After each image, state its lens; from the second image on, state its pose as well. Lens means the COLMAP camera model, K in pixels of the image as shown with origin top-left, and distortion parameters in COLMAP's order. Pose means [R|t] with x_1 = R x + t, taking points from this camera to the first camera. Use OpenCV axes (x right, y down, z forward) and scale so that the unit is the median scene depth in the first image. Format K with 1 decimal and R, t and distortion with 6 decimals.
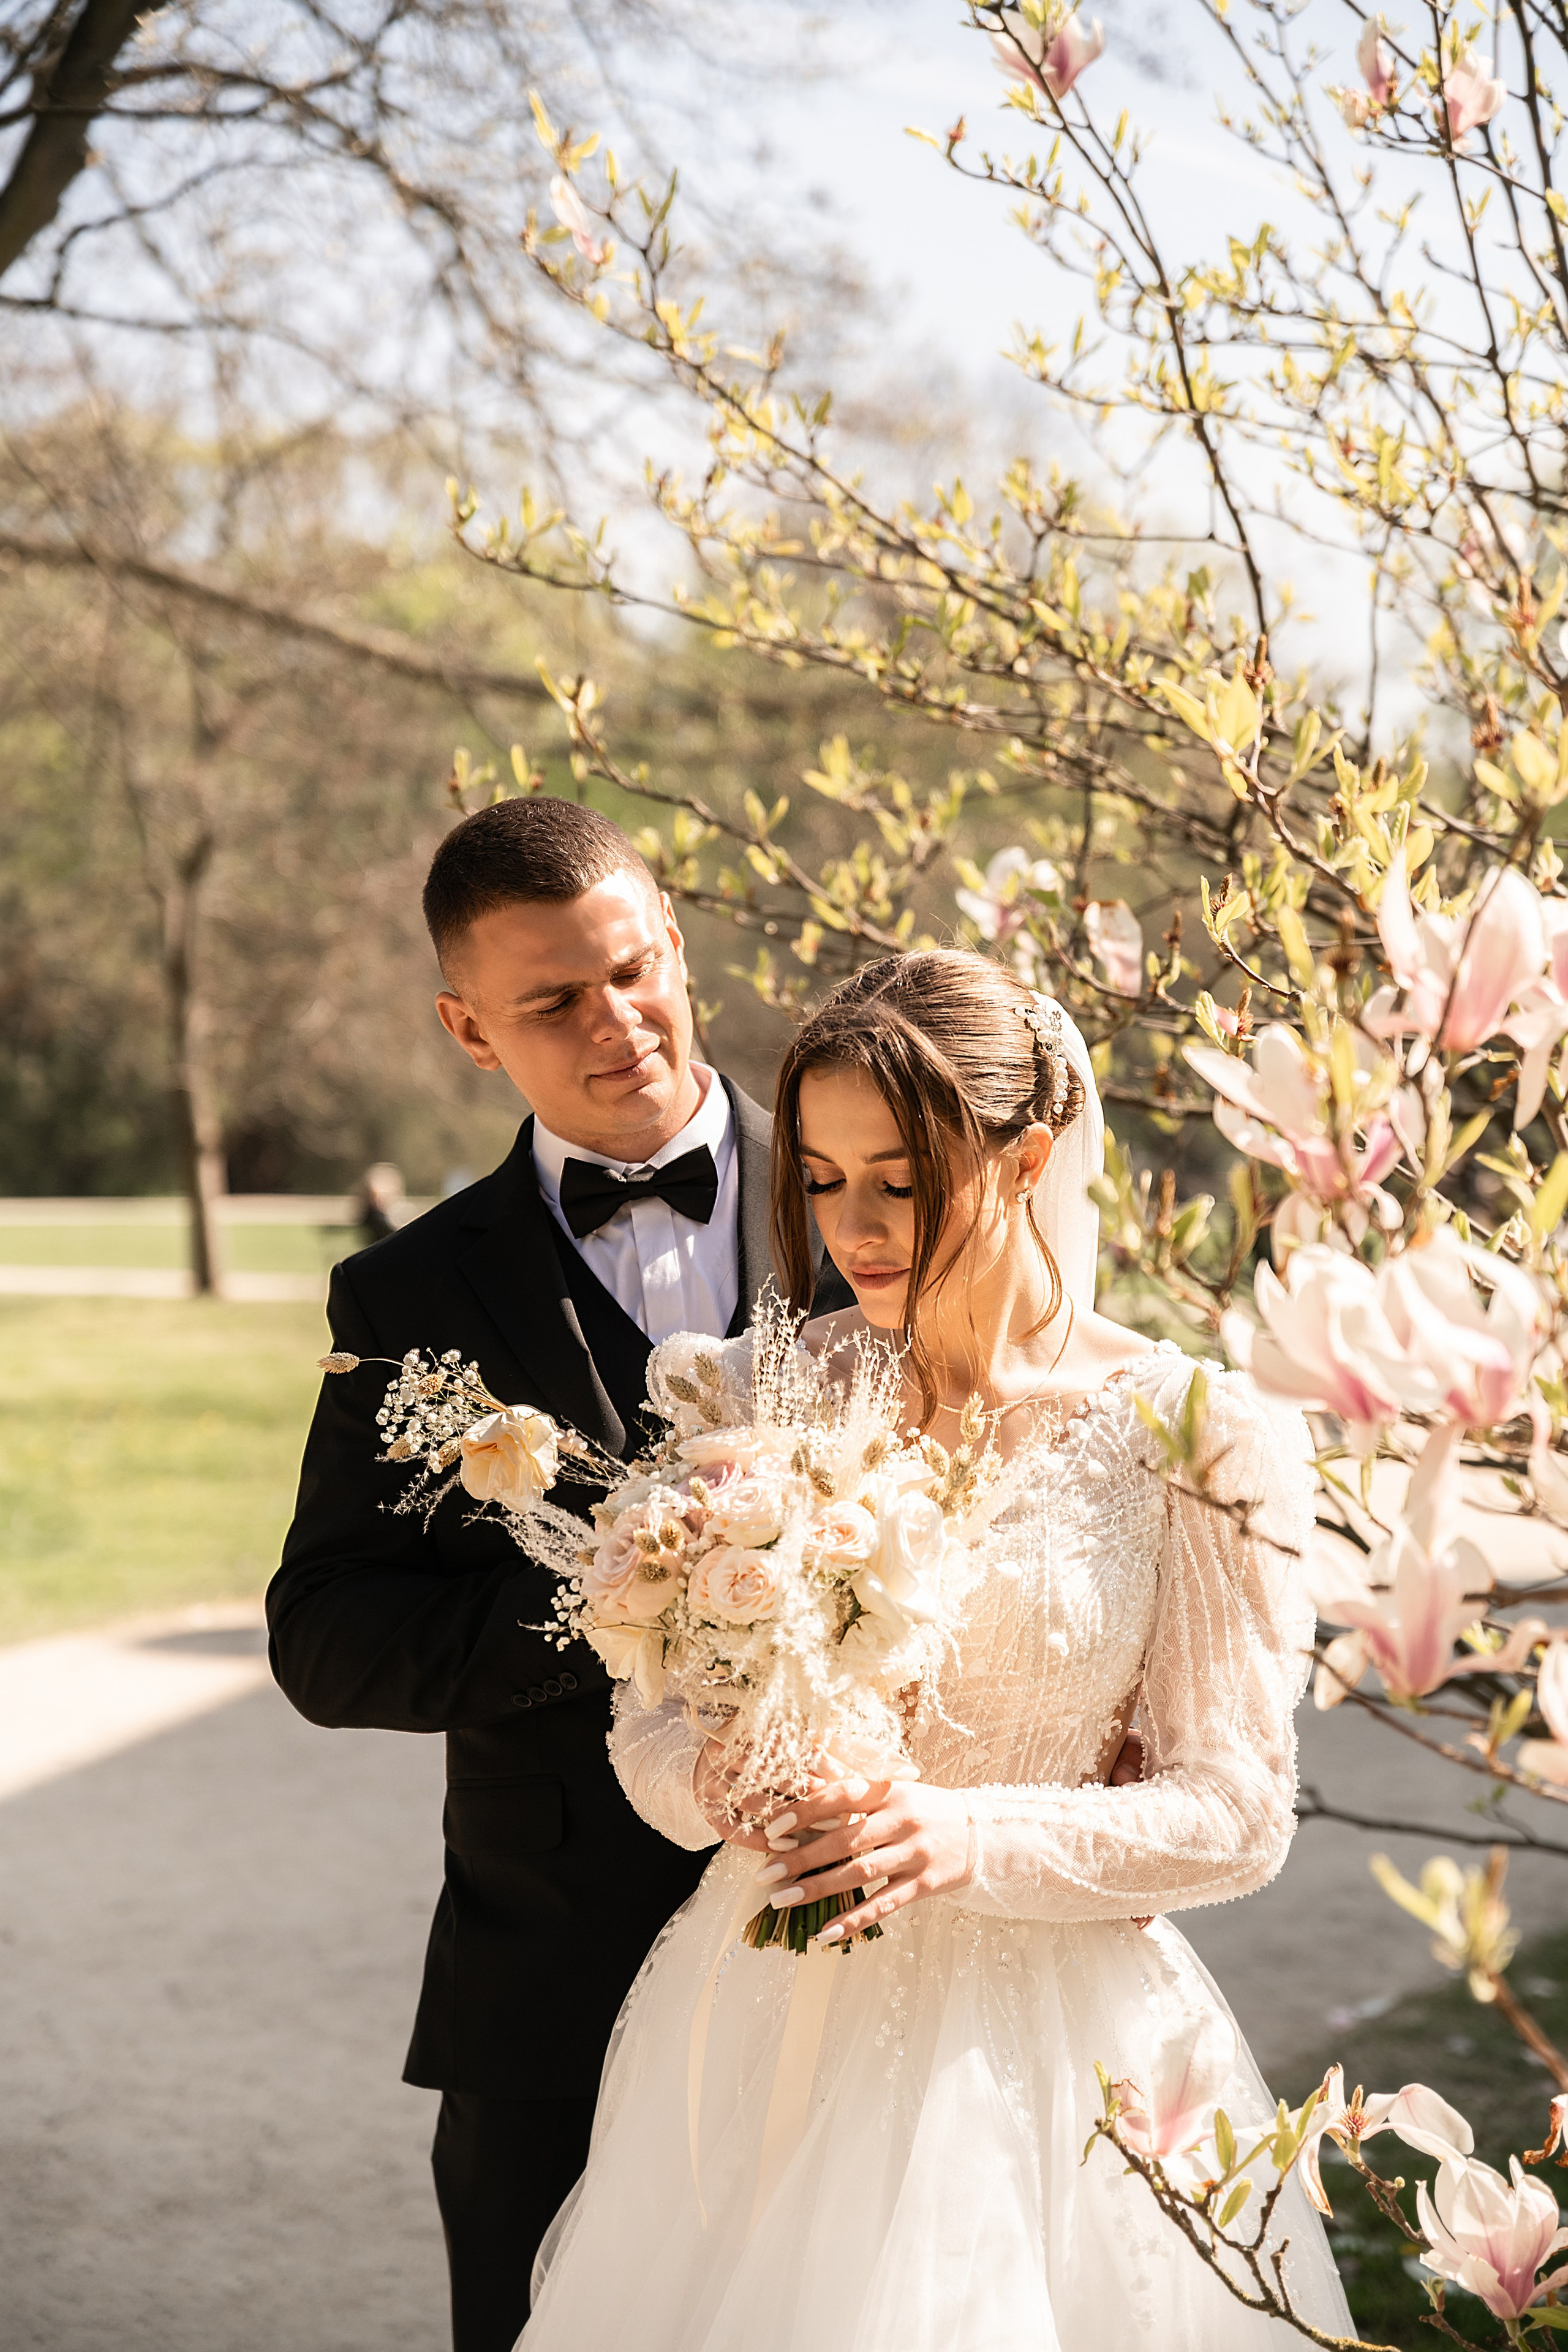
lens RADIAL K [[4517.0, 0, 784.0], [0, 4517.0, 1176.0], [0, 0, 1]] dist [0.038272, 0.140230]
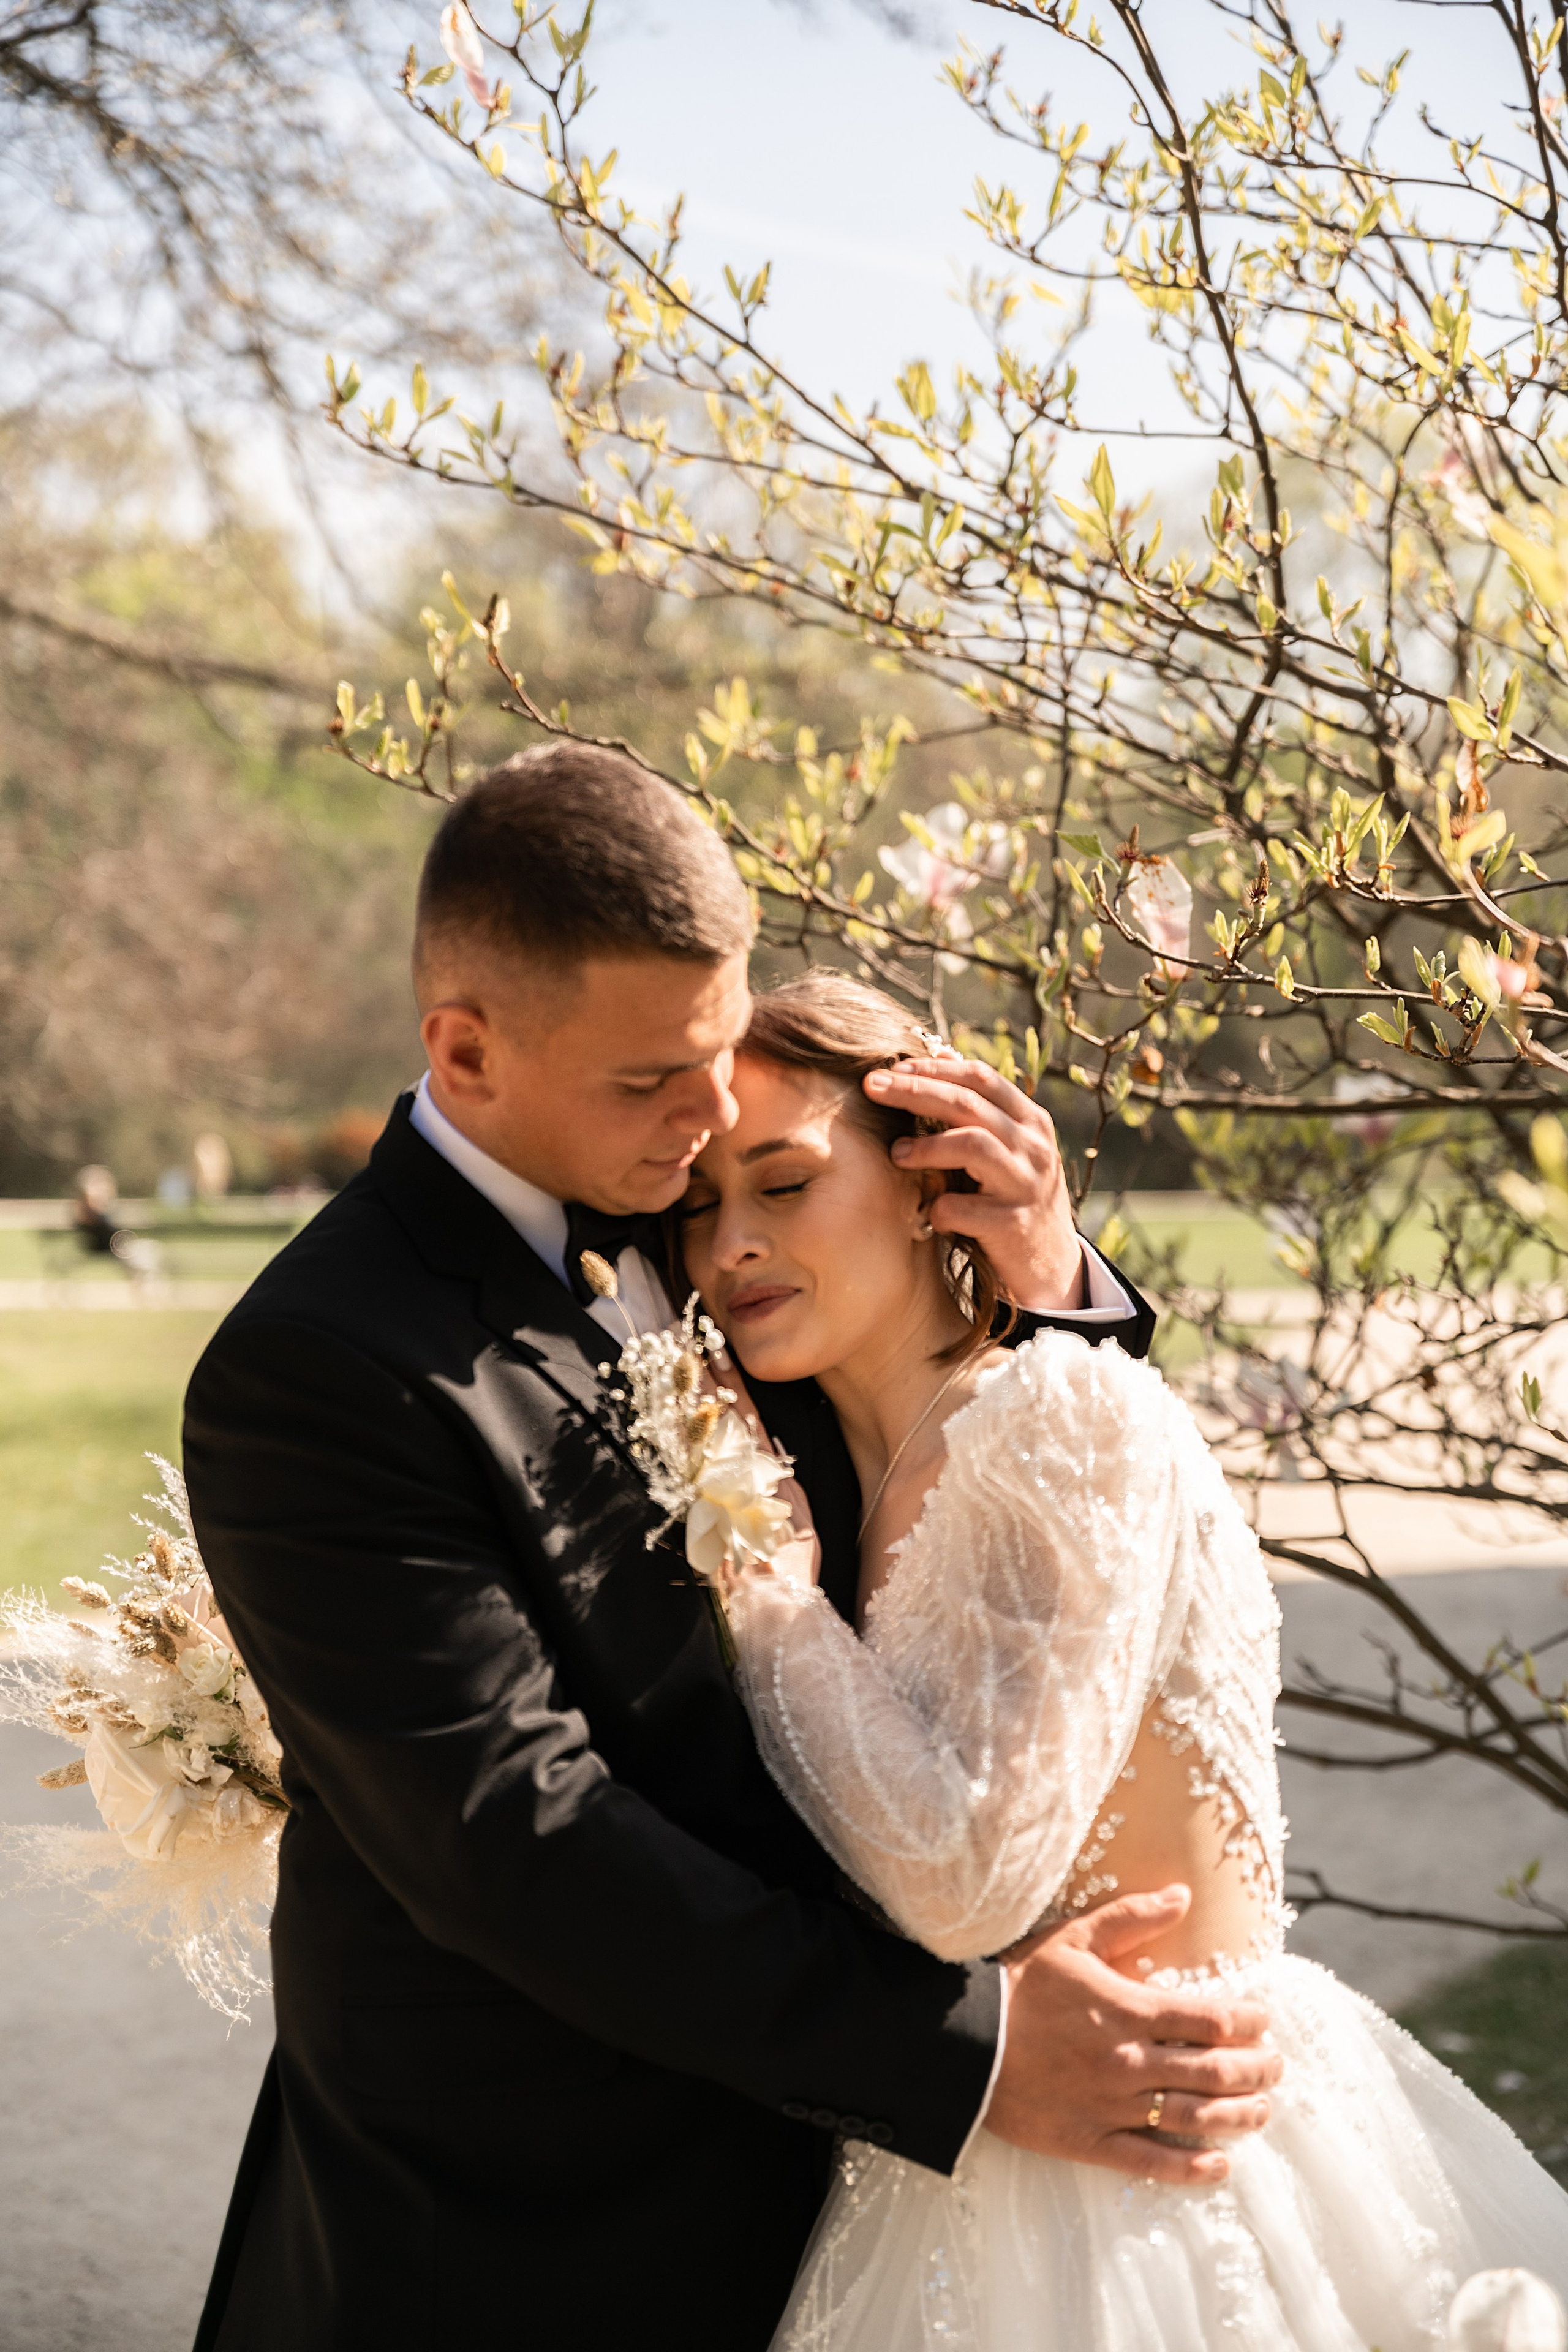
lens RADIAL K [[4517.0, 0, 784.0], [0, 4517.0, 1176.0], [0, 0, 1]] dist [0.038272, 0.140230]
pose [[0.997853, -0.016180, 0.063462, -0.038230], [0.016079, 0.999869, 0.002098, -0.002833], [-0.063488, -0.001073, 0.997982, 0.128497]]
